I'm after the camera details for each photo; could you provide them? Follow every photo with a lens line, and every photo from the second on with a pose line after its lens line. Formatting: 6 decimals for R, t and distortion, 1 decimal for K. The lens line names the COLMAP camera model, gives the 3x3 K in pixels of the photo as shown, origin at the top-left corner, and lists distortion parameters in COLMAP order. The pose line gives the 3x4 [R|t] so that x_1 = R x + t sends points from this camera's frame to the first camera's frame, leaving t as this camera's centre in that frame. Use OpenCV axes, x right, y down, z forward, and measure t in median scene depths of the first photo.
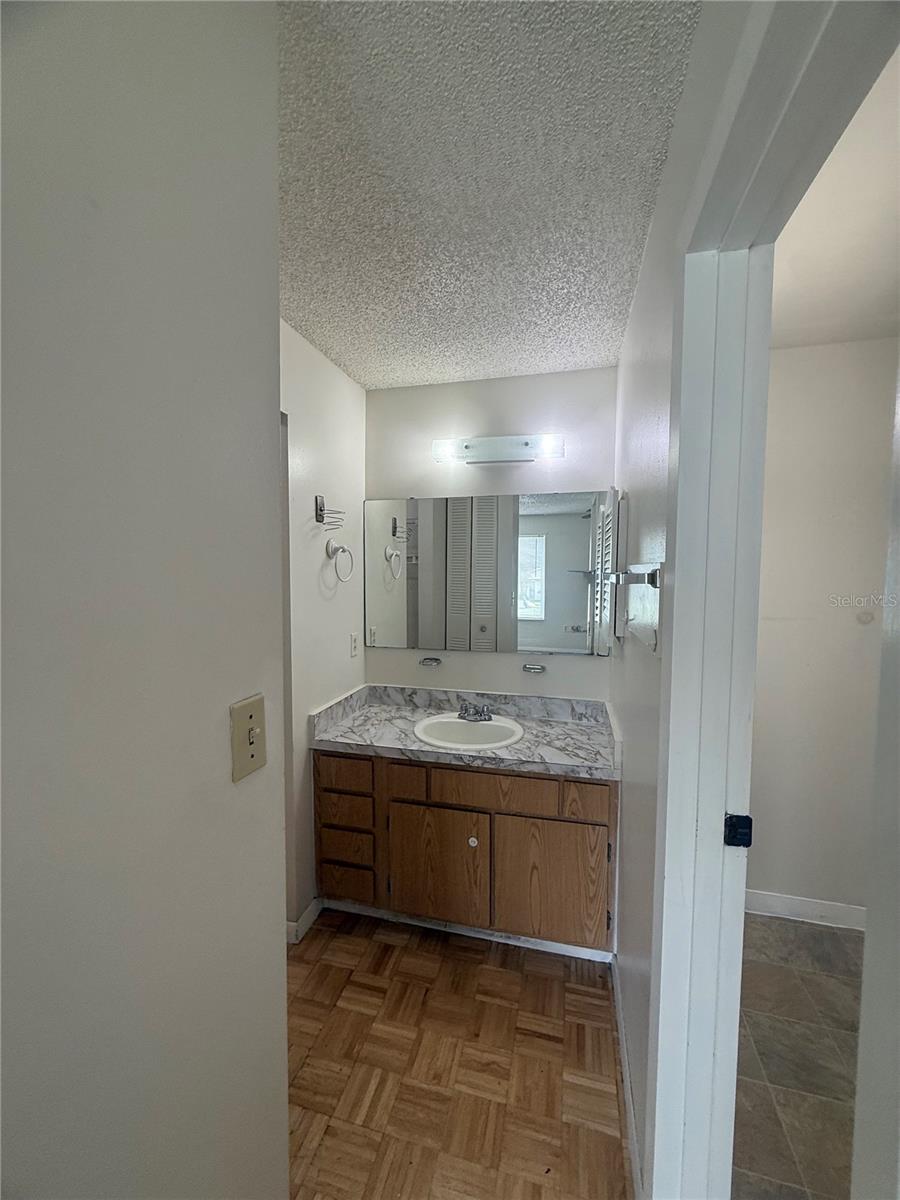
lens RADIAL K [[477.7, 0, 451.1], [0, 477.7, 599.5], [0, 0, 1]] dist [0.000984, -0.000122]
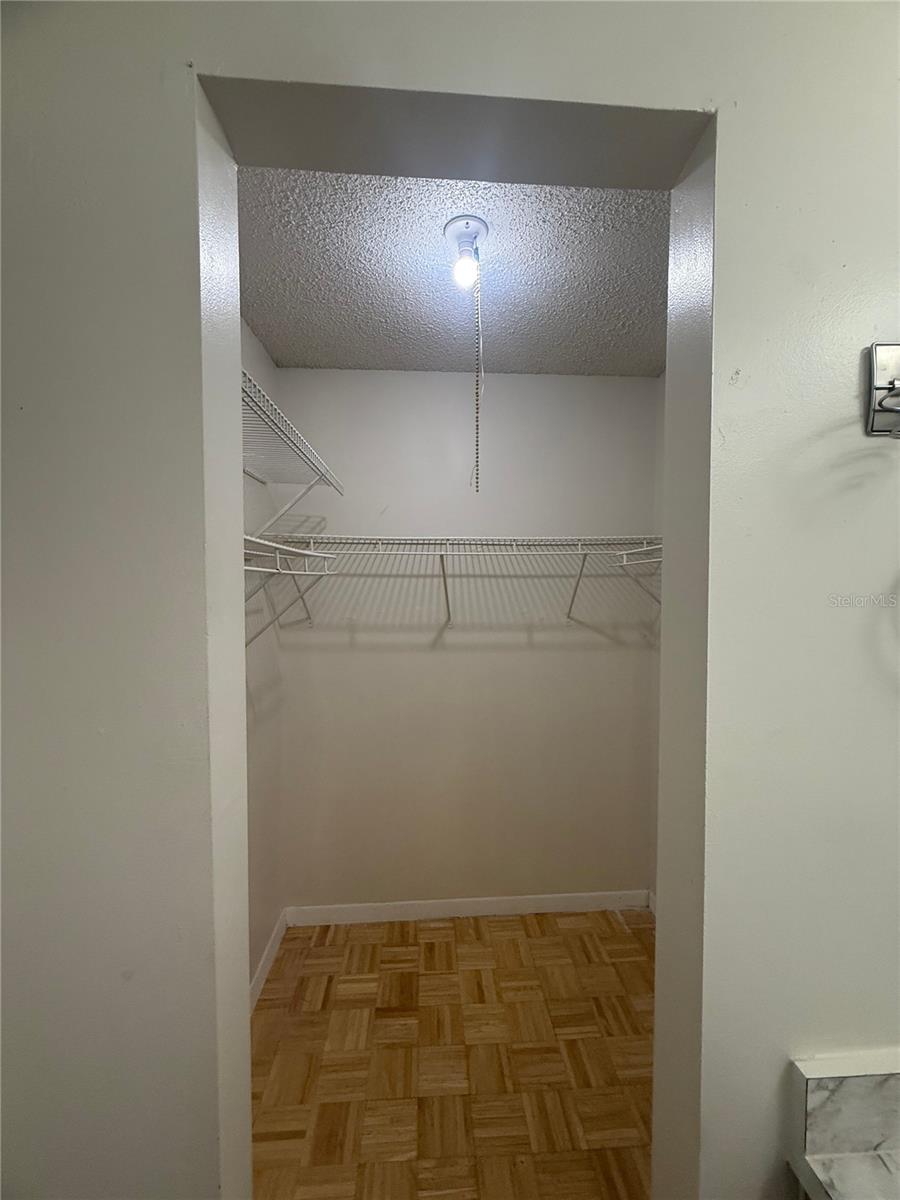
lens RADIAL K [[477.7, 0, 451.7], [0, 477.7, 599.2], [0, 0, 1]] dist [0.000984, -0.000122]
pose [[0.310380, 0.034717, -0.949978, -0.078032], [-0.059414, 0.998088, 0.017063, -0.052178], [0.948754, 0.051146, 0.311849, 0.667362]]
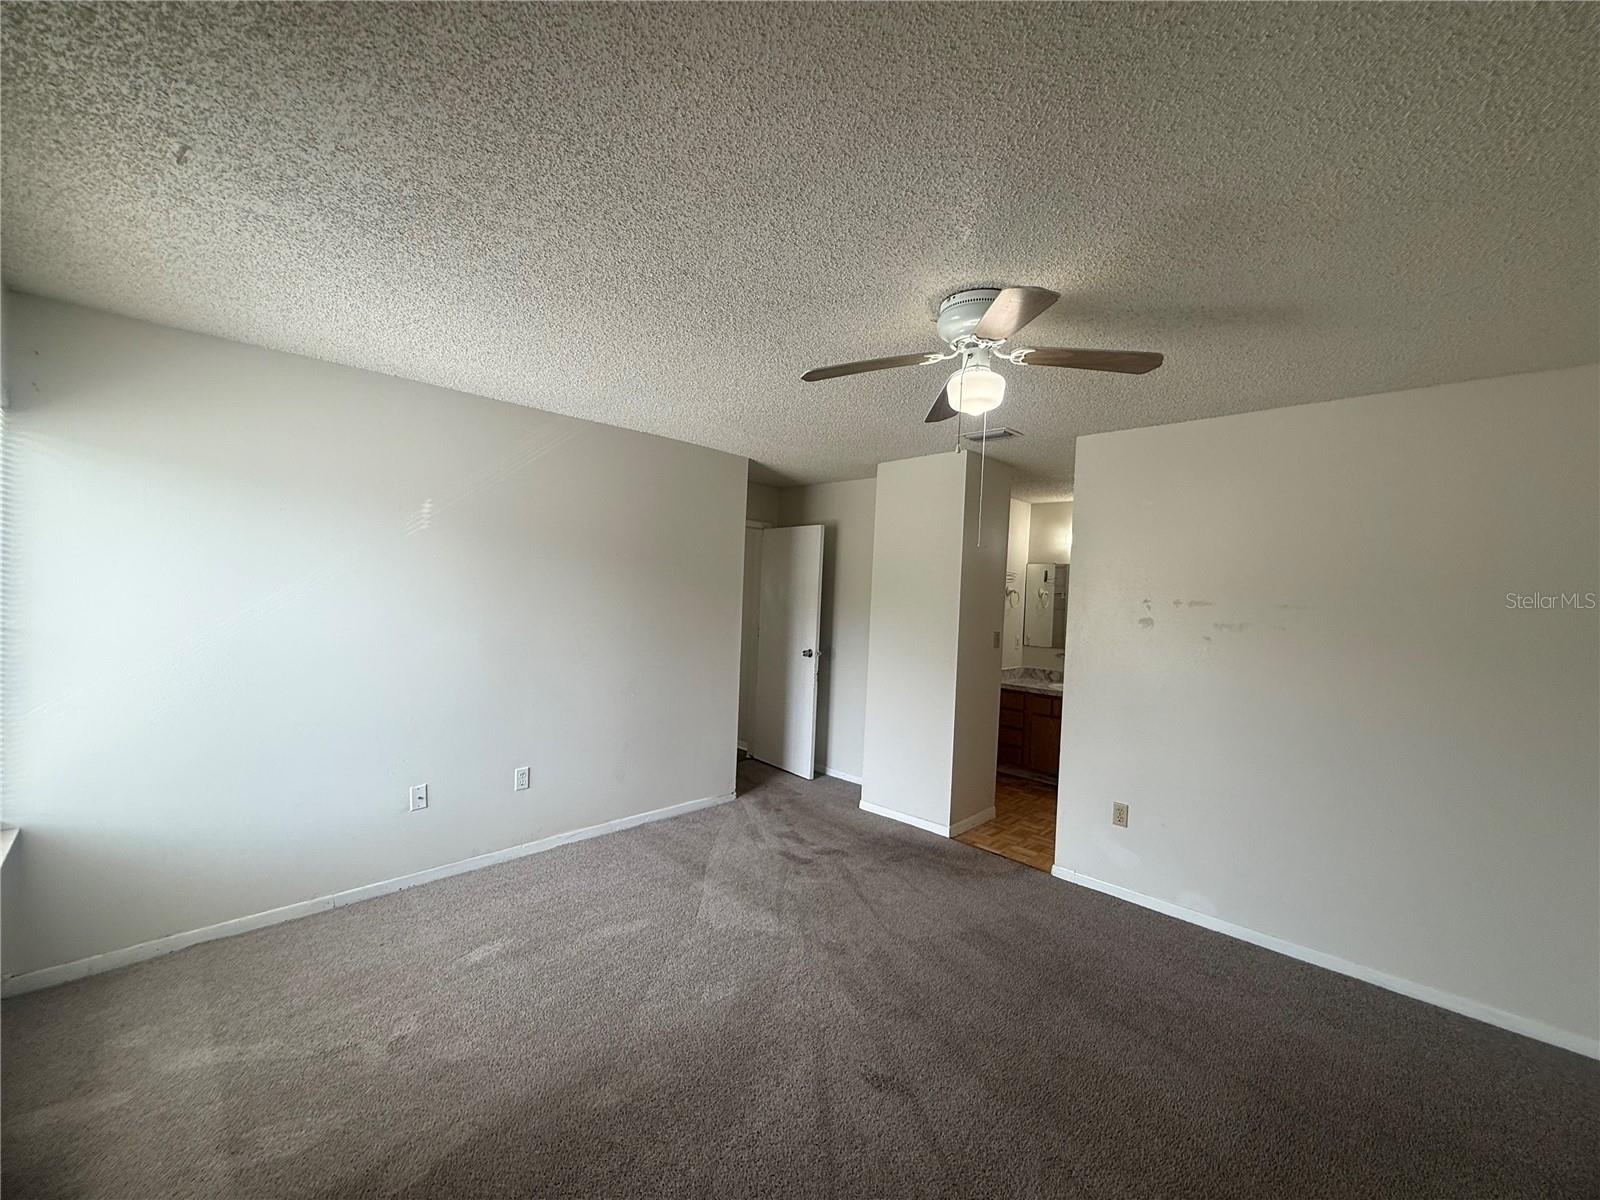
lens RADIAL K [[636.9, 0, 798.0], [0, 636.9, 603.6], [0, 0, 1]] dist [0.000984, -0.000122]
pose [[0.867825, 0.040732, -0.495198, 0.299475], [-0.064758, 0.997405, -0.031447, 0.083893], [0.492633, 0.059358, 0.868211, -1.711497]]
